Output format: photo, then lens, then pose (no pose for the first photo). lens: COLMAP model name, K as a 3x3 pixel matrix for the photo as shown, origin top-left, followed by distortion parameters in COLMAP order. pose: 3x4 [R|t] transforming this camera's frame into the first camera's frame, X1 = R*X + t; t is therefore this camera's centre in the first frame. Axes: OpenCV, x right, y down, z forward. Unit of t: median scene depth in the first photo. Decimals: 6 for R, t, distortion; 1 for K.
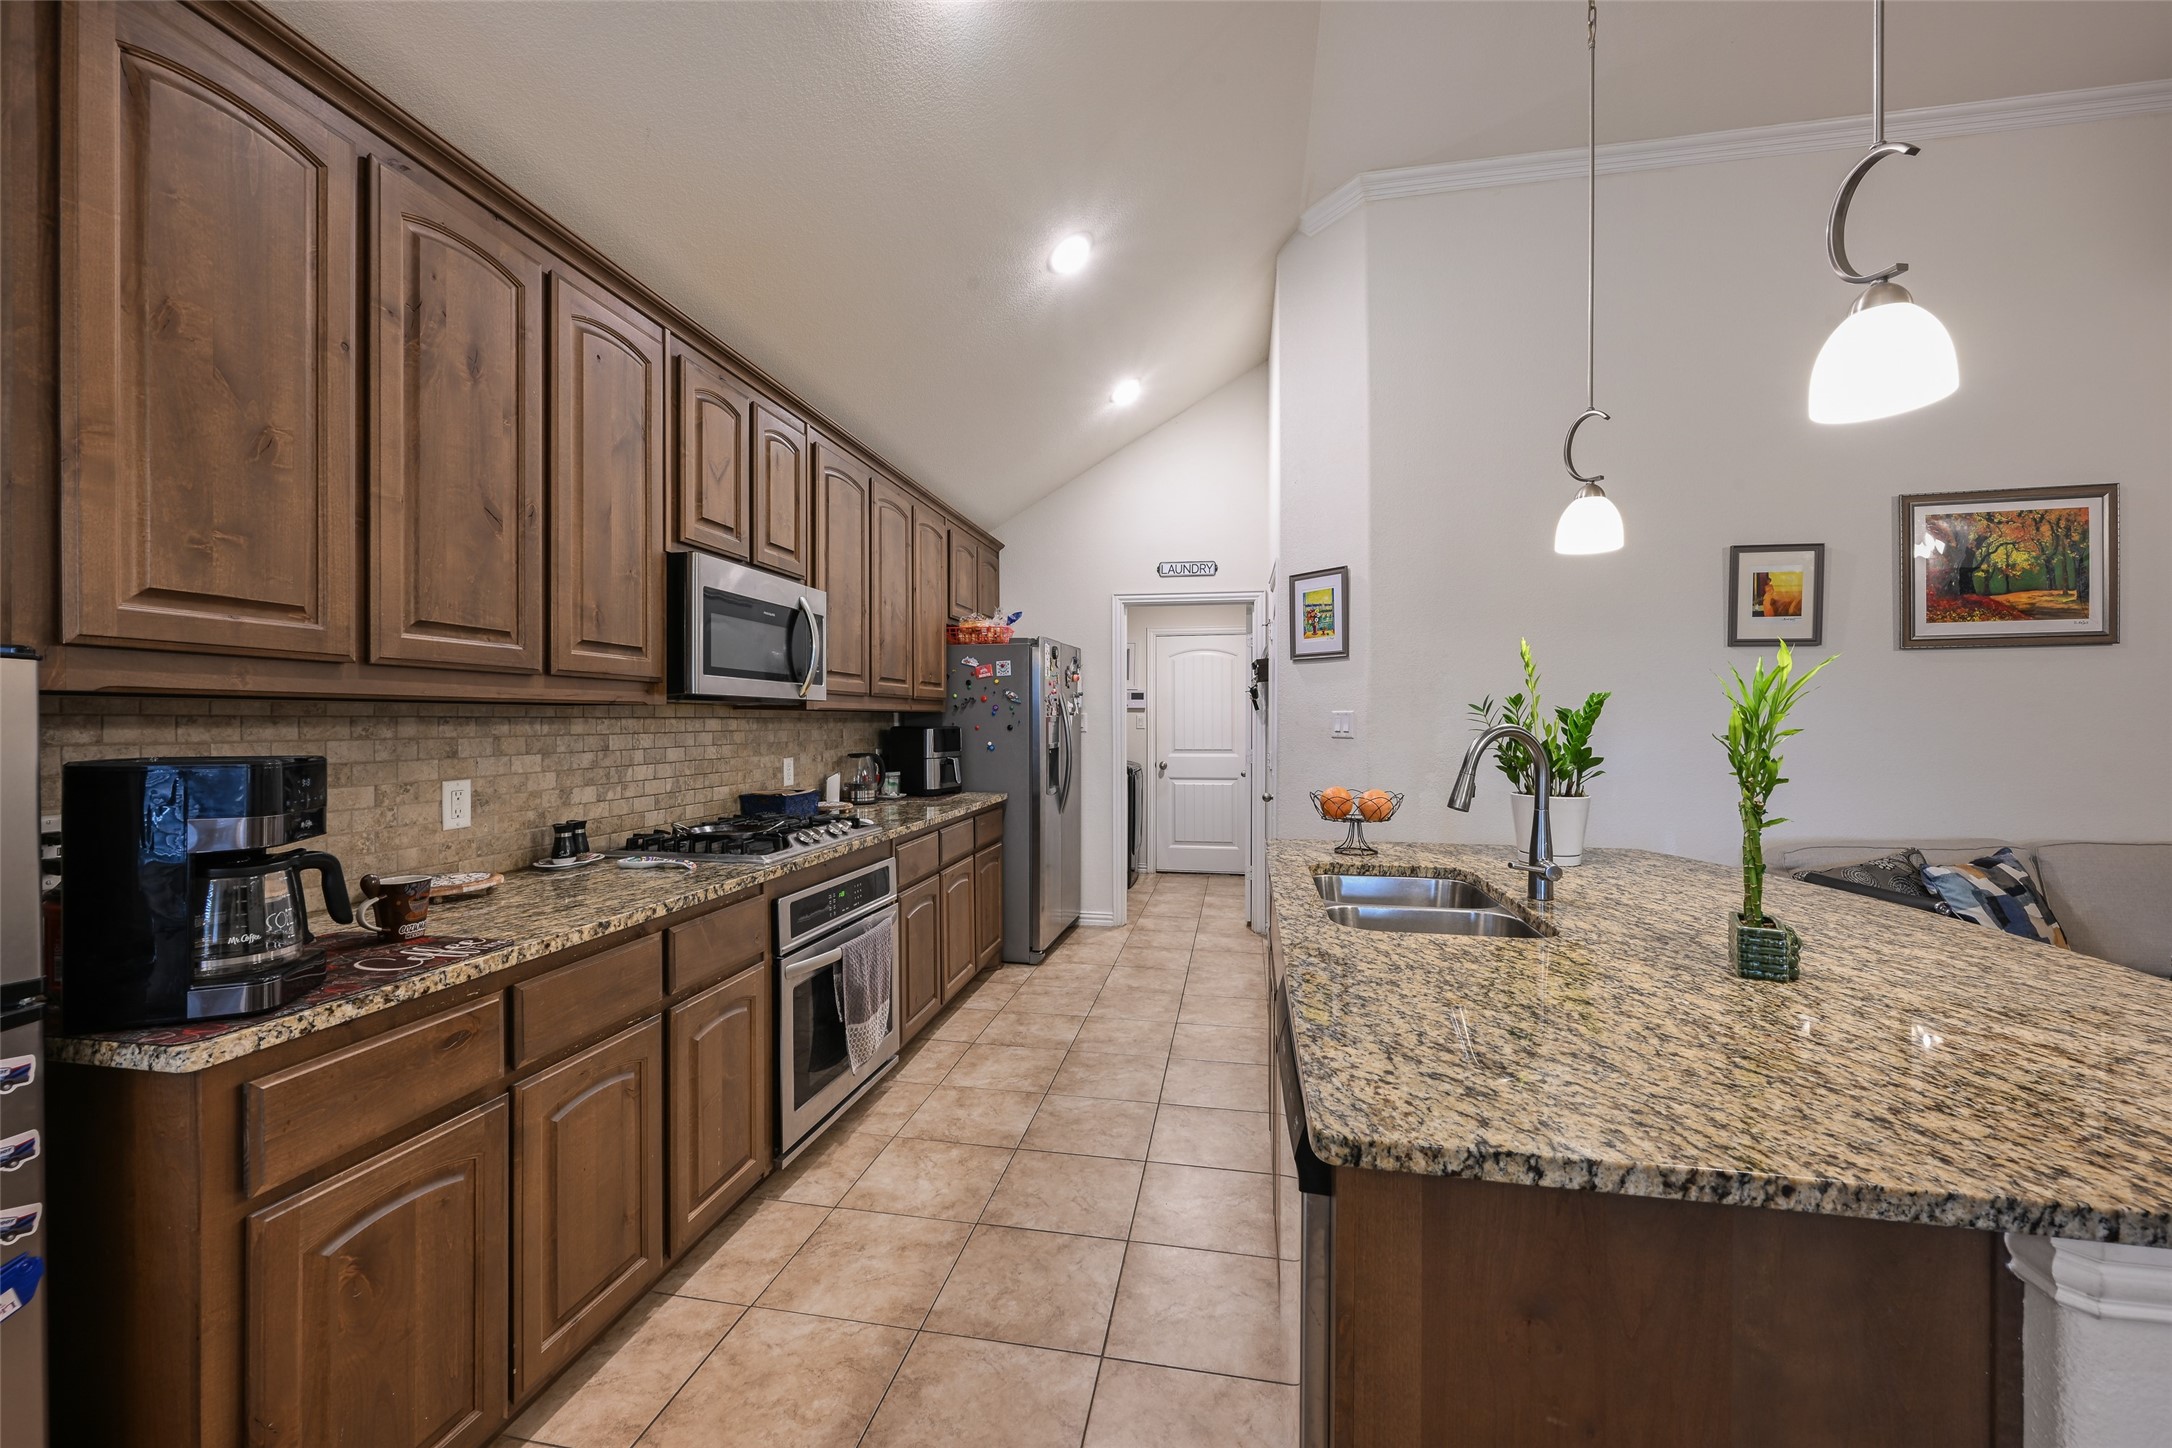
lens RADIAL K [[848.6, 0, 1053.5], [0, 848.6, 721.4], [0, 0, 1]] dist [0.000724, 0.000309]
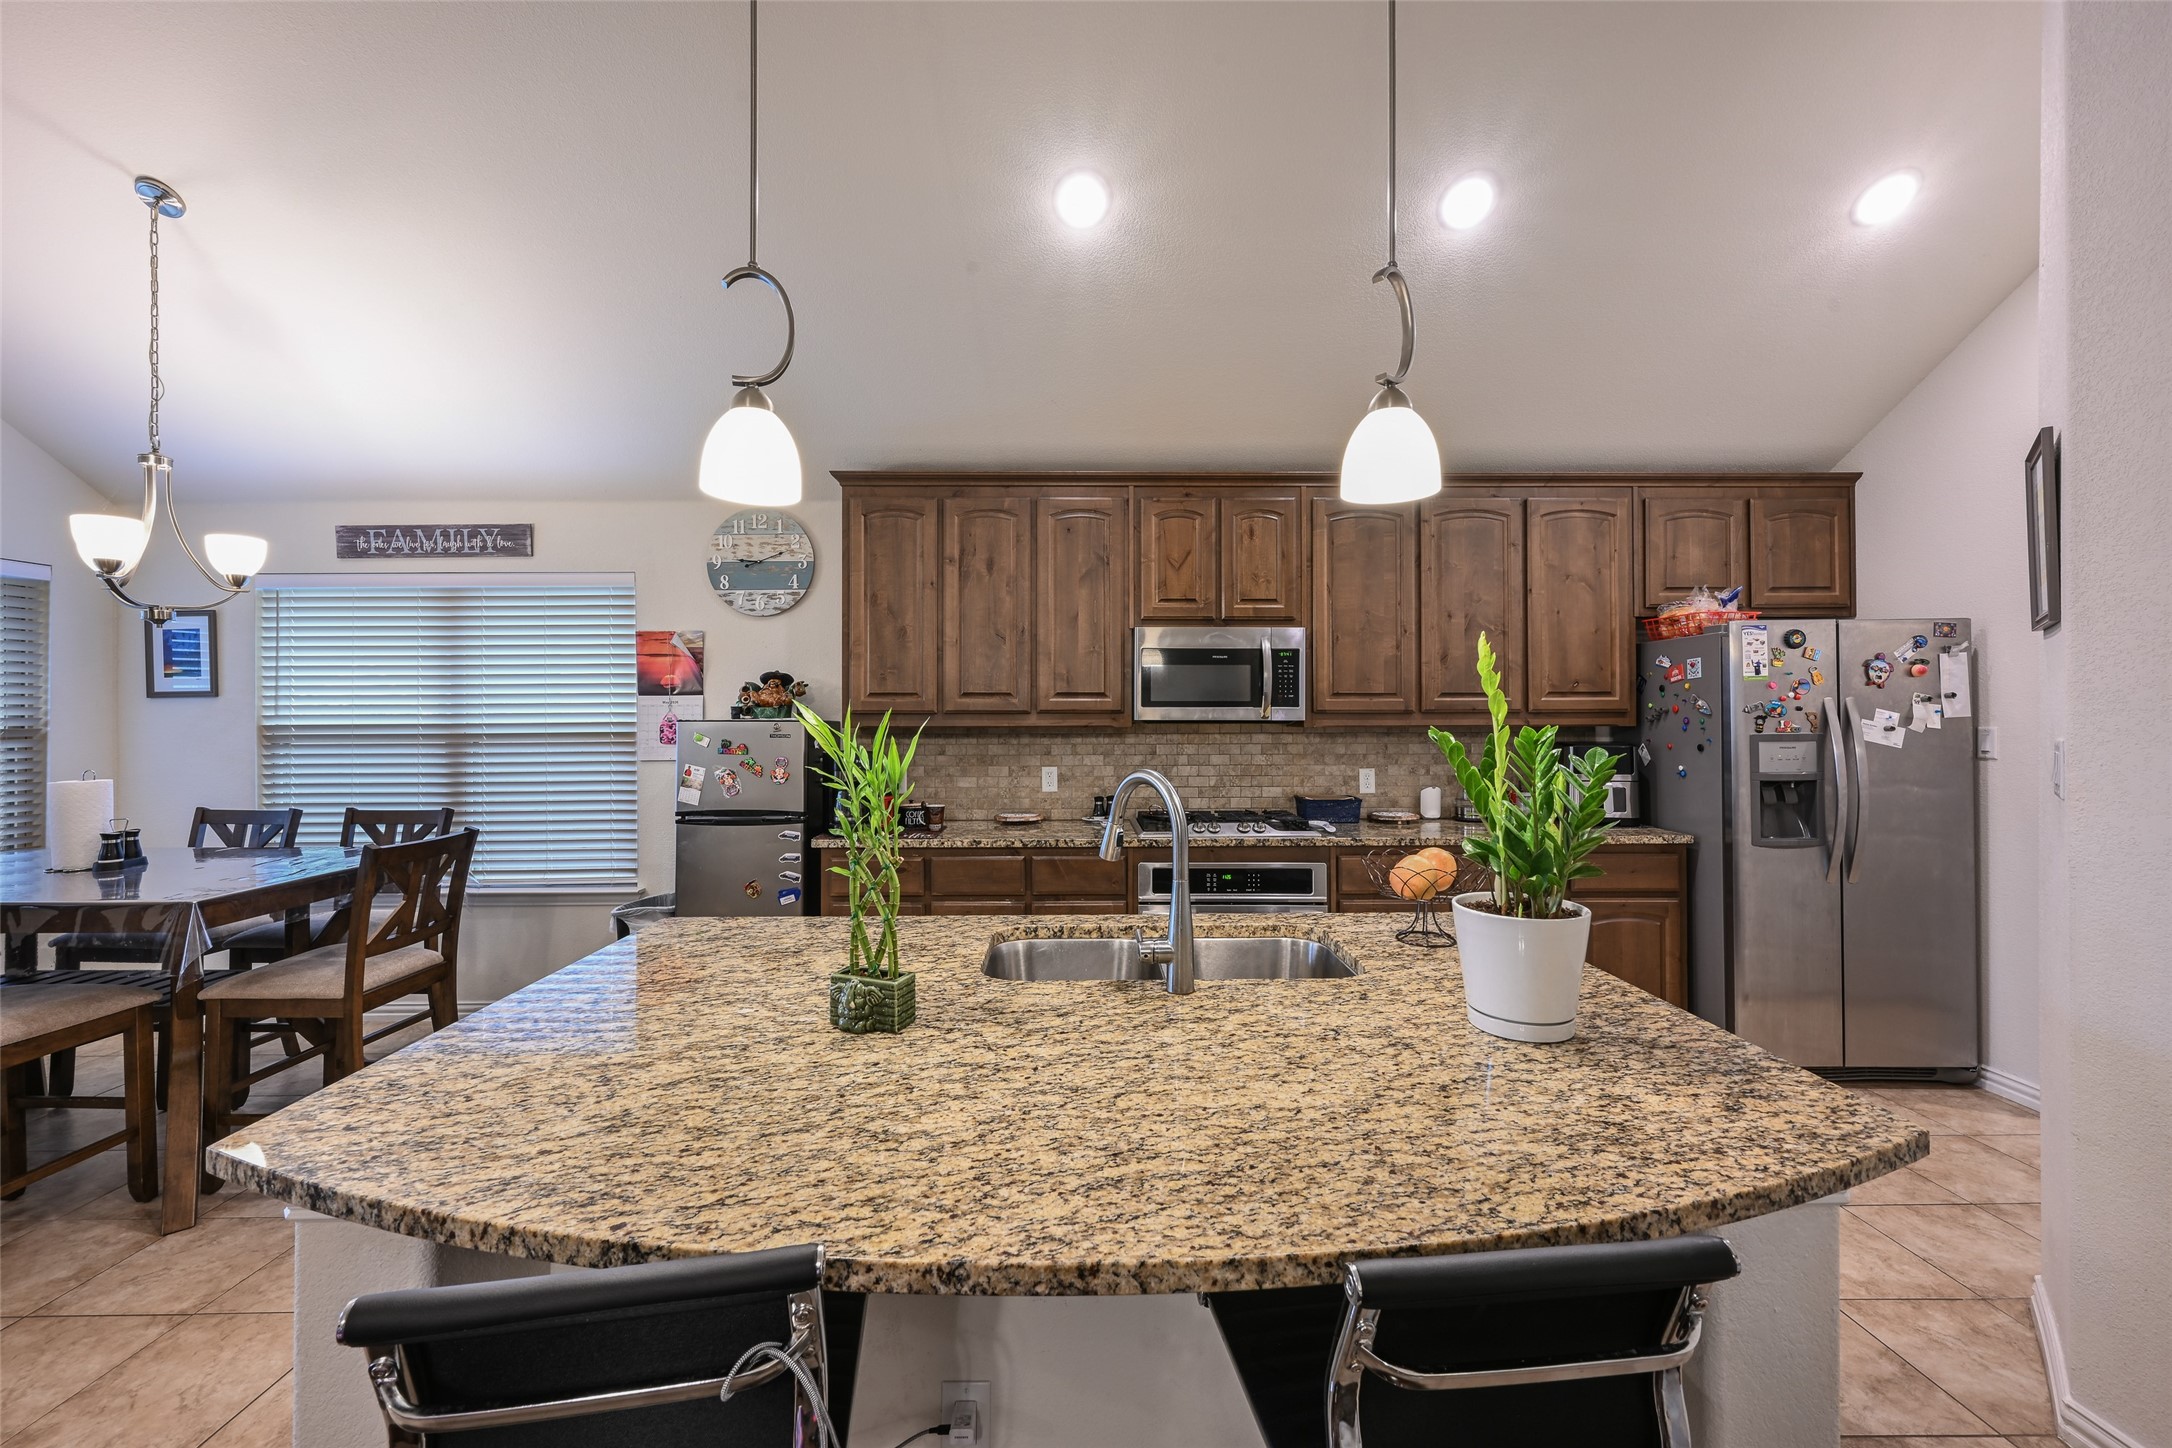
lens RADIAL K [[864.9, 0, 1080.8], [0, 864.9, 712.6], [0, 0, 1]] dist [-0.000596, 0.000159]
pose [[0.199243, -0.003504, -0.979944, 1.041092], [0.001542, 0.999993, -0.003262, -0.039354], [0.979949, -0.000861, 0.199247, 0.573826]]
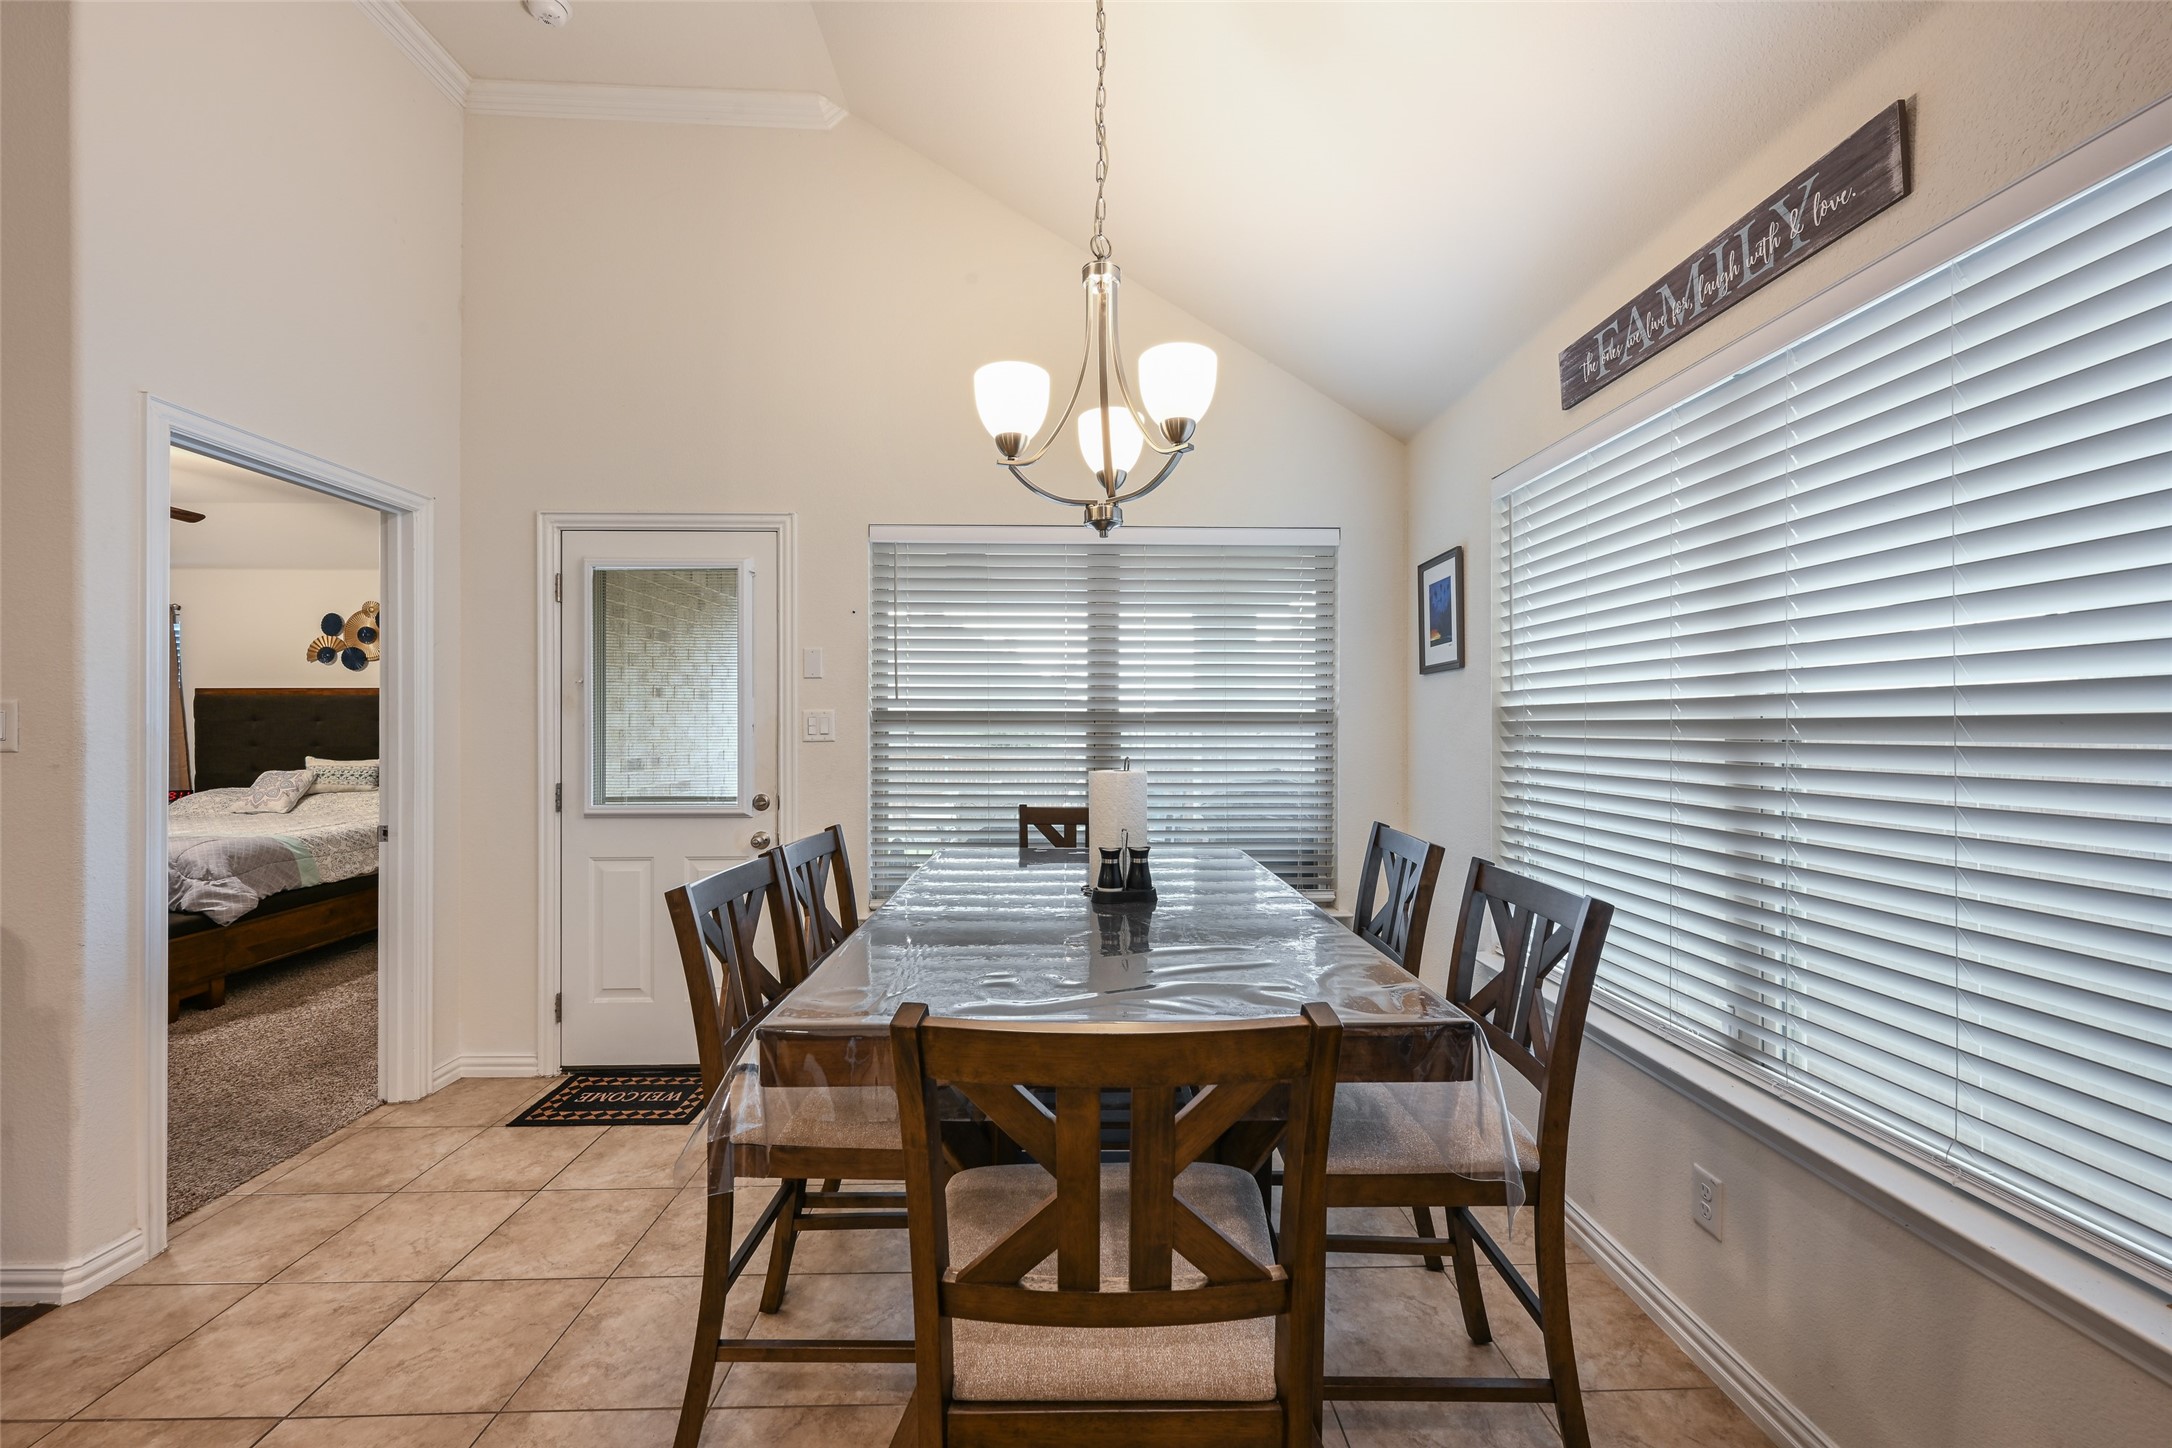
lens RADIAL K [[857.7, 0, 1053.5], [0, 857.7, 721.4], [0, 0, 1]] dist [0.000145, 0.000236]
pose [[-0.975740, -0.004047, -0.218896, -0.165273], [-0.004234, 0.999991, 0.000385, -0.000431], [0.218893, 0.001302, -0.975748, 0.288688]]
